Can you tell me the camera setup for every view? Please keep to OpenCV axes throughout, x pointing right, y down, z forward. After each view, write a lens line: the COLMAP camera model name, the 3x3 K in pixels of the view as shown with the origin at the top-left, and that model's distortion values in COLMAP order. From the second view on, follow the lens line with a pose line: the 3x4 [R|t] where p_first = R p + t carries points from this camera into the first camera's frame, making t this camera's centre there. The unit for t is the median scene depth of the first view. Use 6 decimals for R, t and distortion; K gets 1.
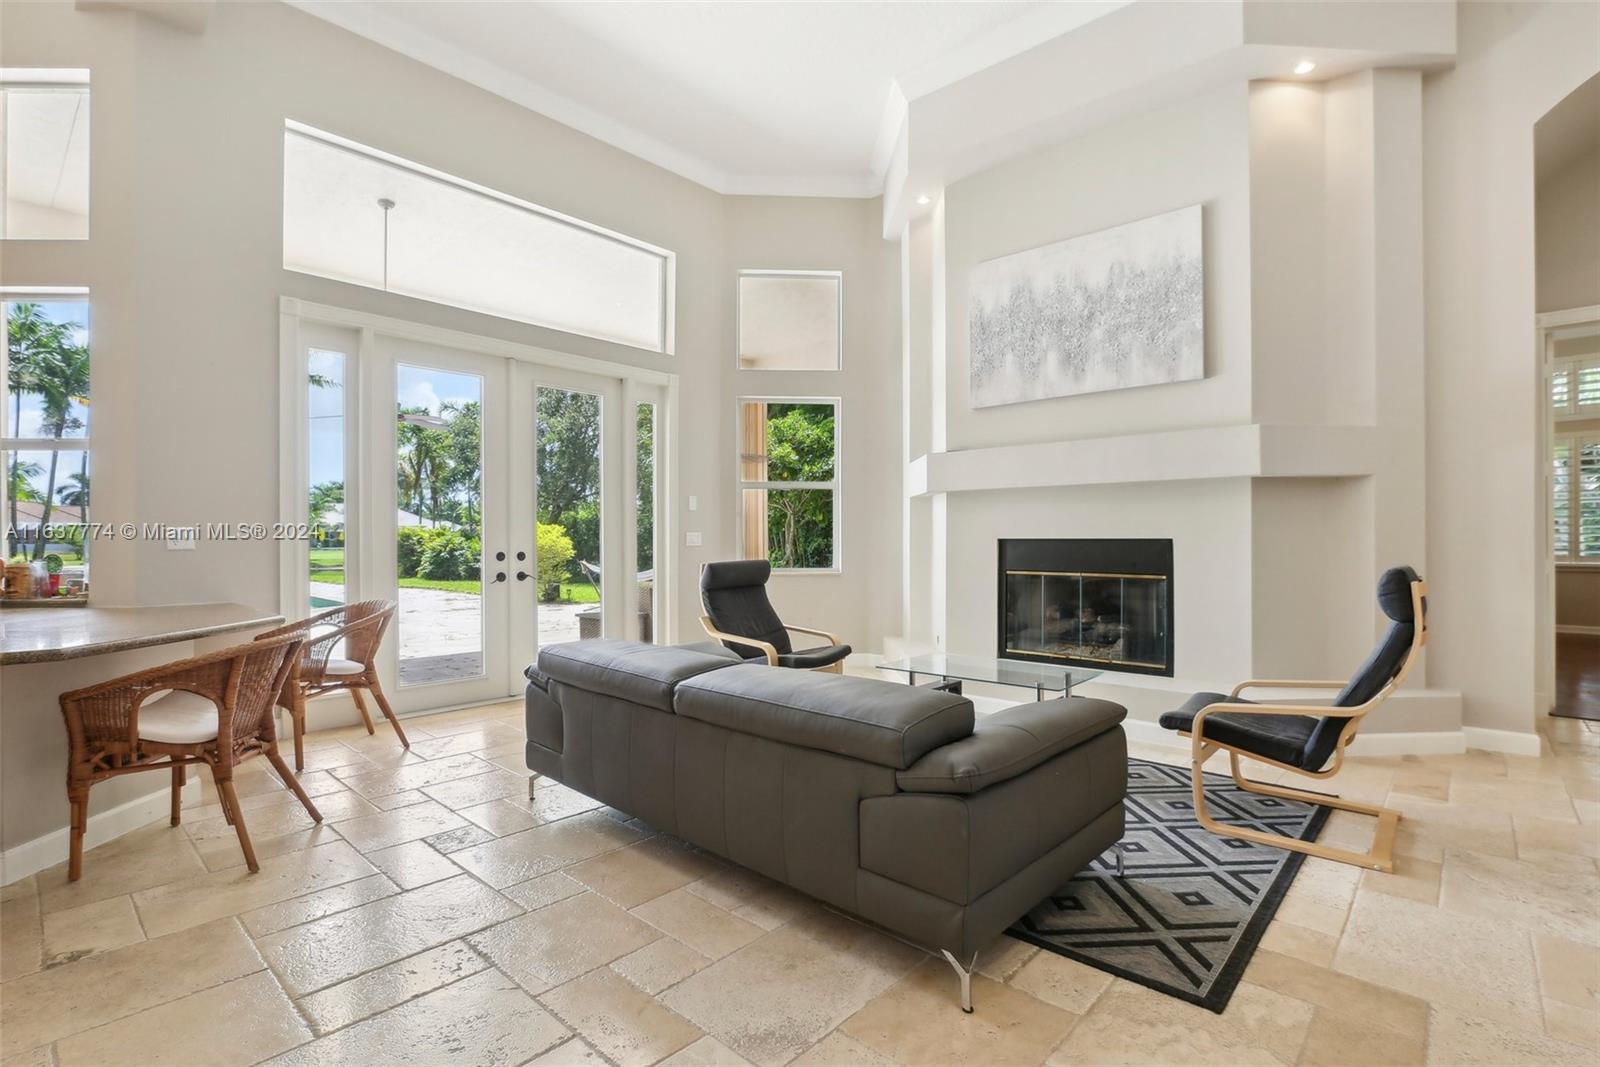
lens RADIAL K [[767.1, 0, 798.3], [0, 767.1, 536.8], [0, 0, 1]] dist [-0.027282, 0.000242]
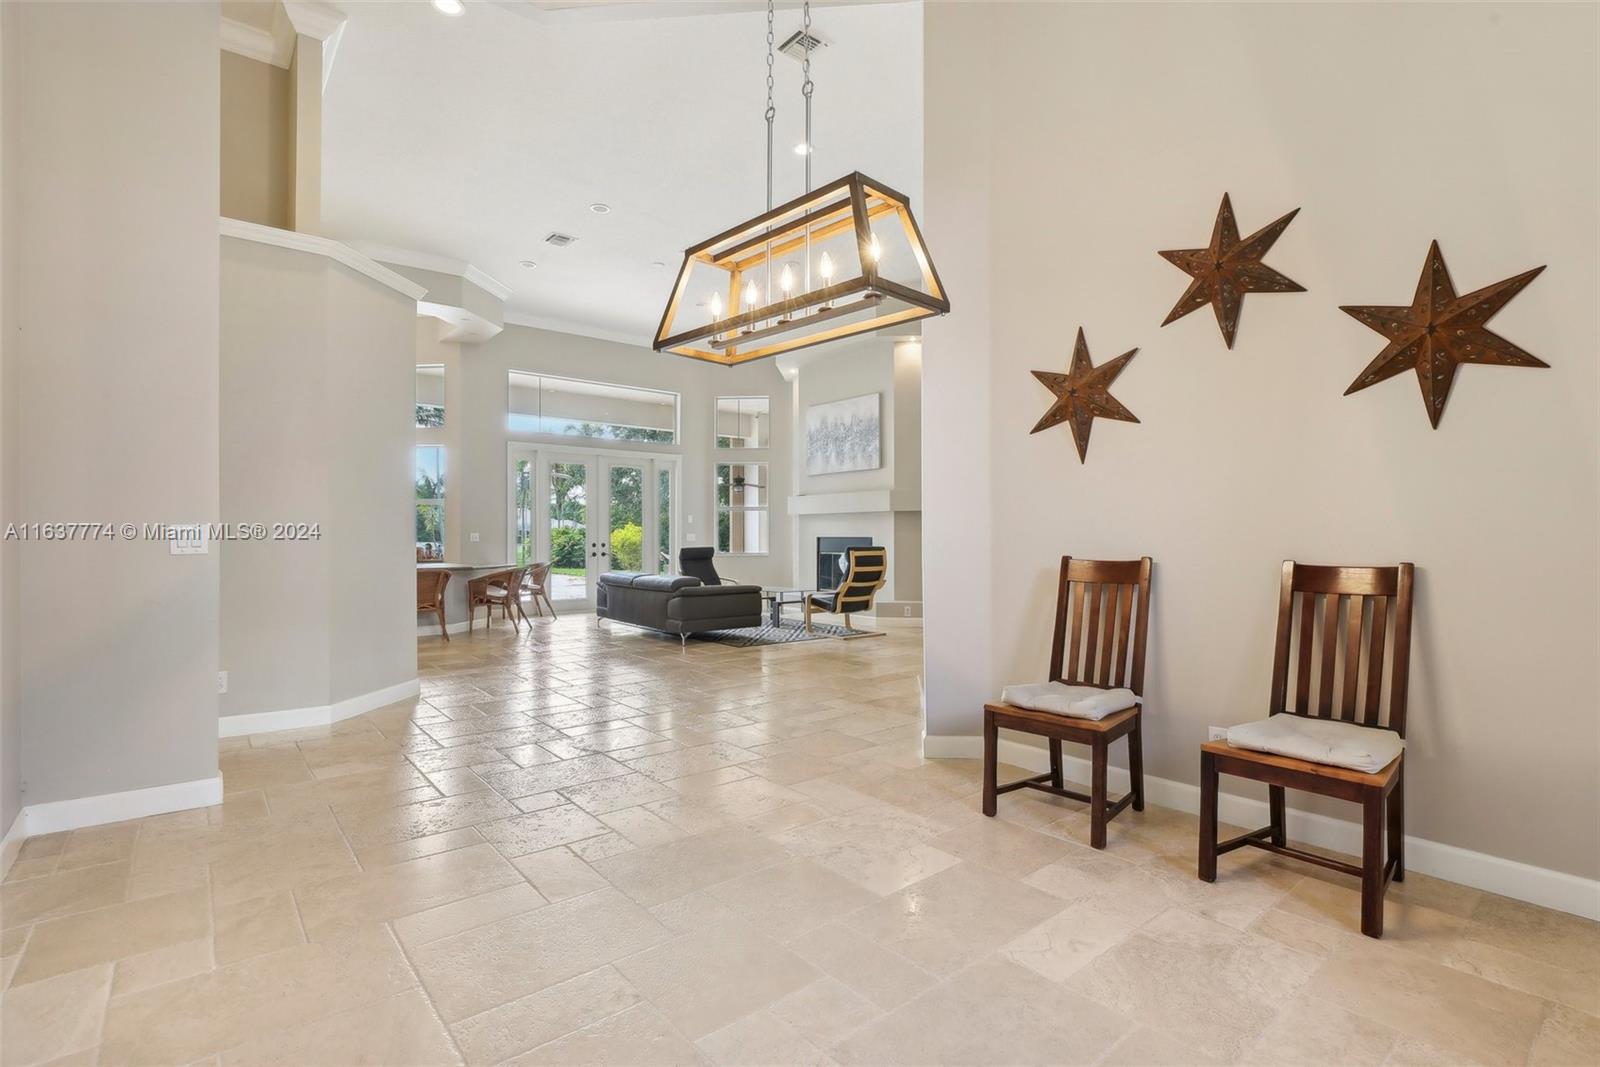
lens RADIAL K [[737.2, 0, 805.9], [0, 737.2, 533.3], [0, 0, 1]] dist [0.018133, 0.000131]
pose [[0.992613, -0.002494, -0.121301, 0.513606], [0.002459, 0.999997, -0.000440, -0.006783], [0.121301, 0.000139, 0.992616, -1.125883]]
